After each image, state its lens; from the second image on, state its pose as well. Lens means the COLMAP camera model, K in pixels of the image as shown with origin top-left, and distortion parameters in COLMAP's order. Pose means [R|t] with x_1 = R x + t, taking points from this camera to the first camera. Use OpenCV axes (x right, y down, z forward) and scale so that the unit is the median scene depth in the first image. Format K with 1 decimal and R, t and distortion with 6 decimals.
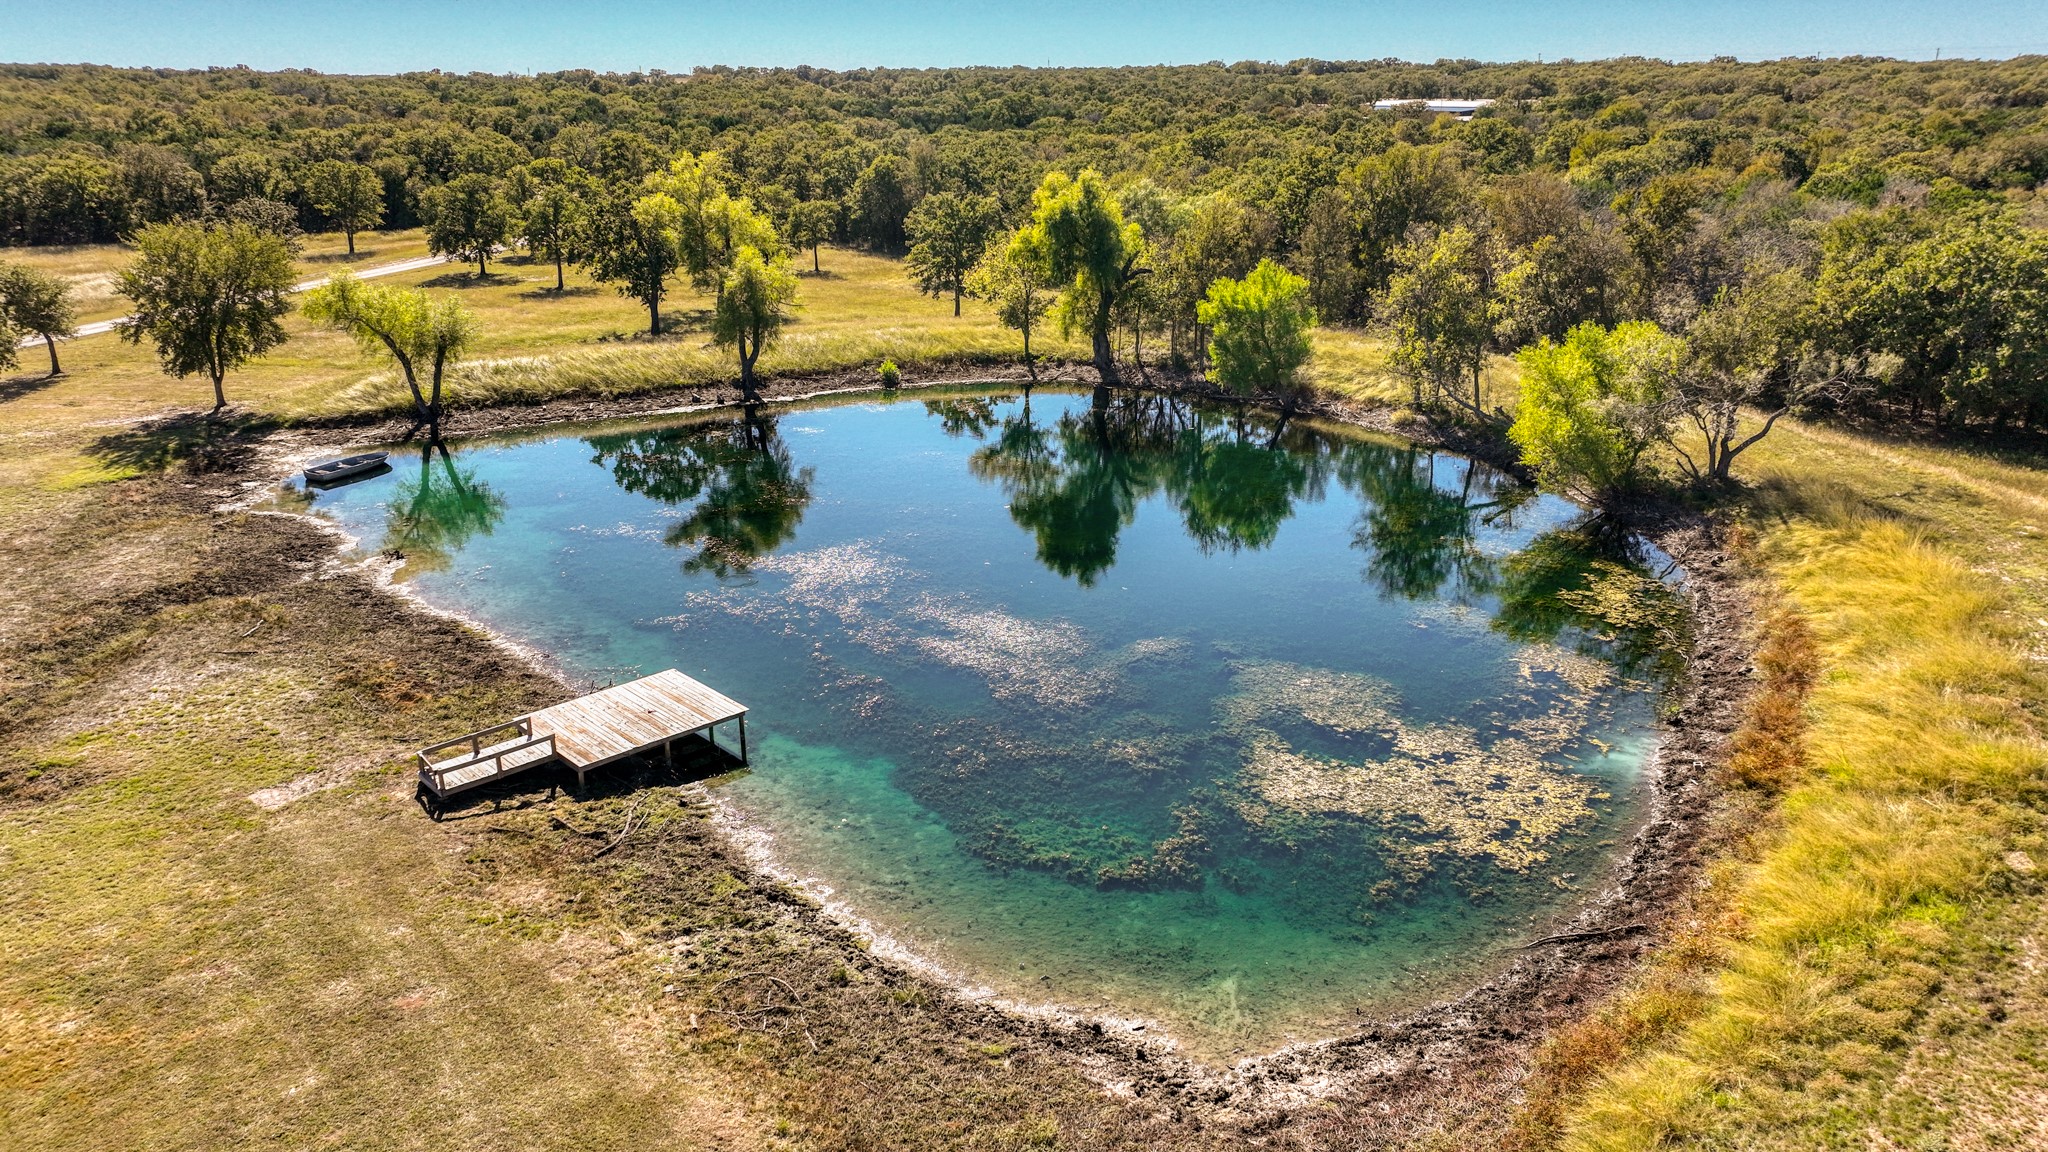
lens RADIAL K [[1422.6, 0, 1024.0], [0, 1422.6, 576.0], [0, 0, 1]] dist [0.009278, 0.004067]
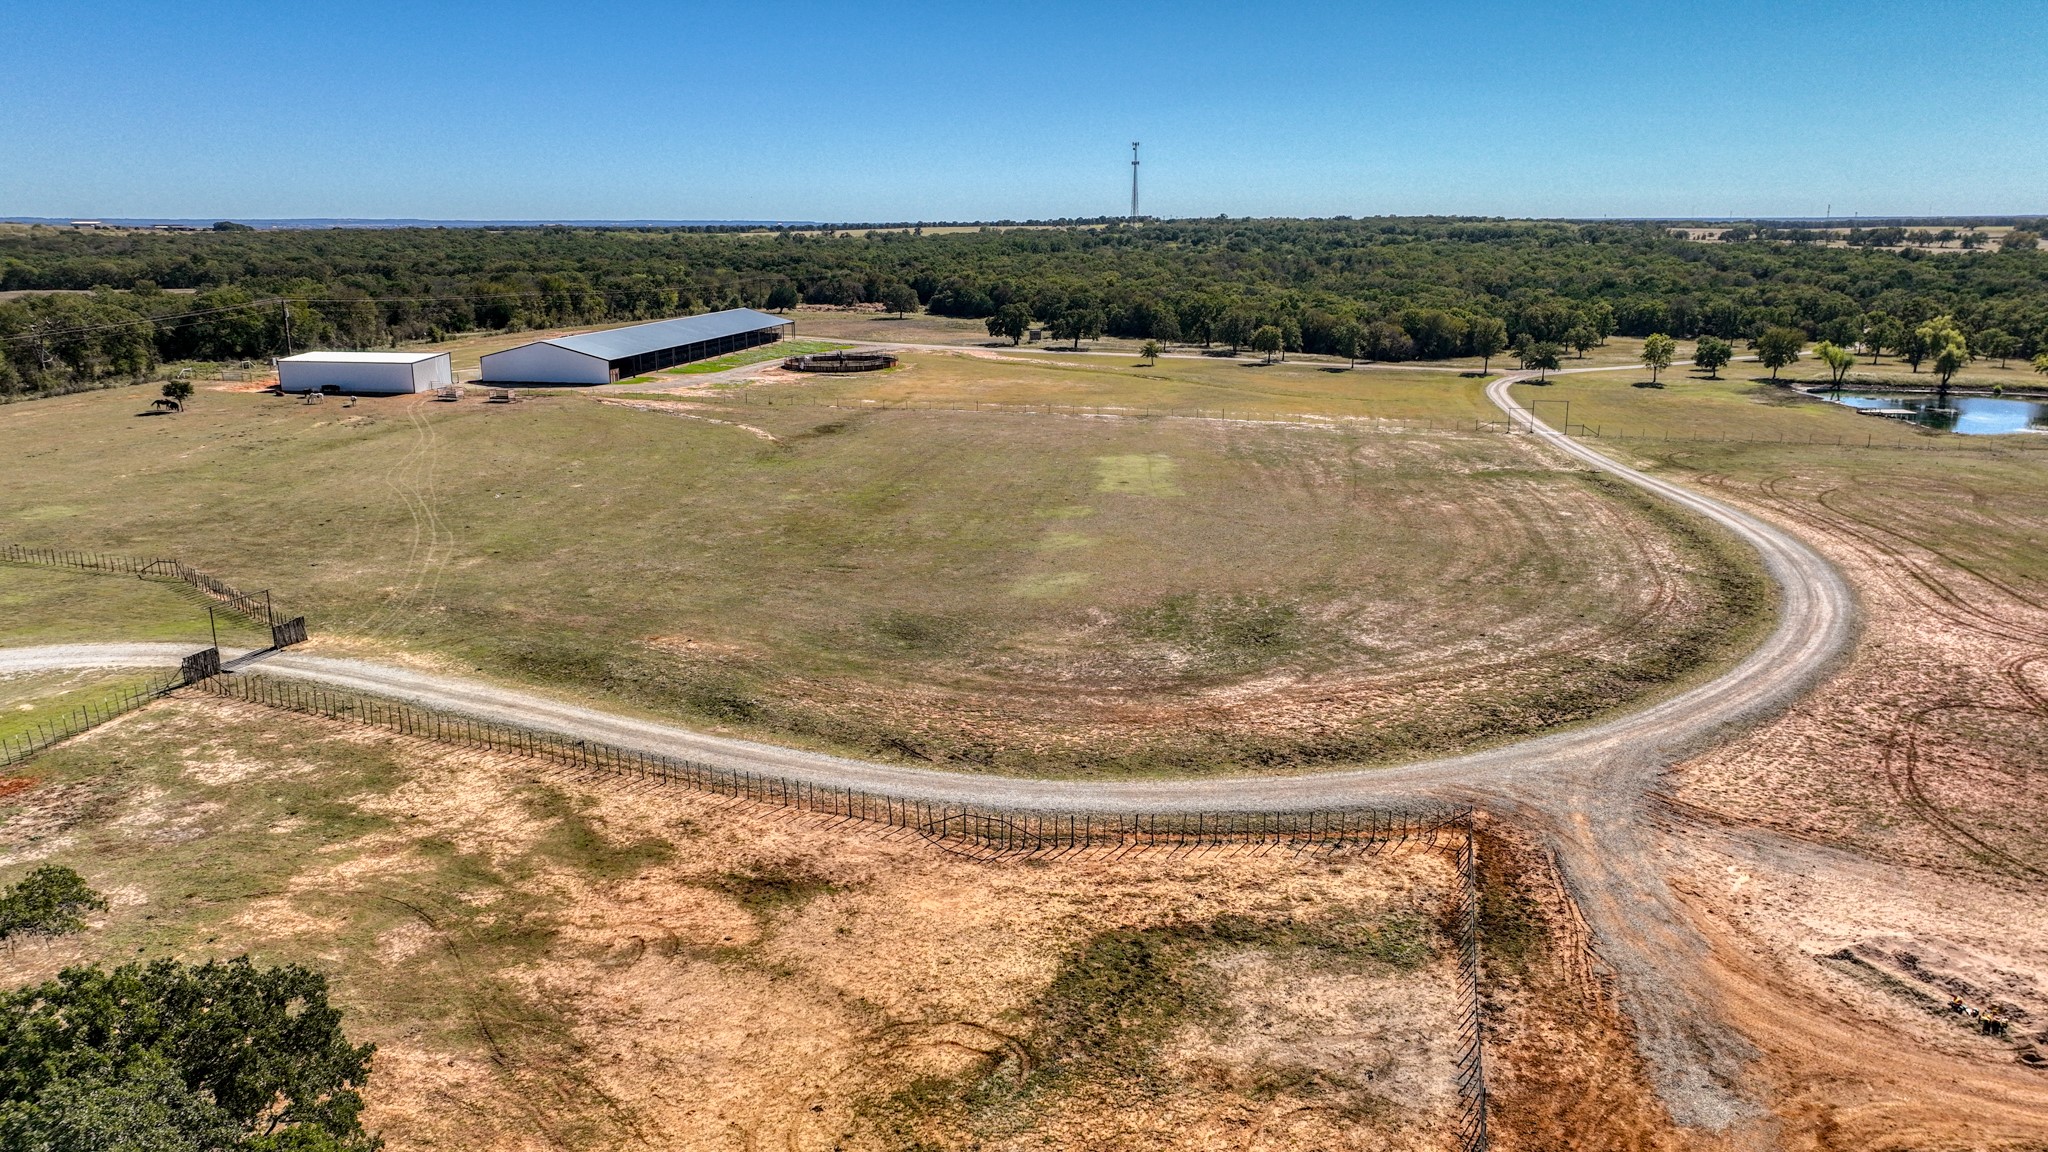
lens RADIAL K [[1422.6, 0, 1024.0], [0, 1422.6, 576.0], [0, 0, 1]] dist [0.009278, 0.004067]
pose [[0.686630, 0.181324, -0.704032, 0.712457], [-0.240947, 0.970423, 0.014942, 0.713166], [0.685918, 0.159375, 0.710011, -2.580050]]
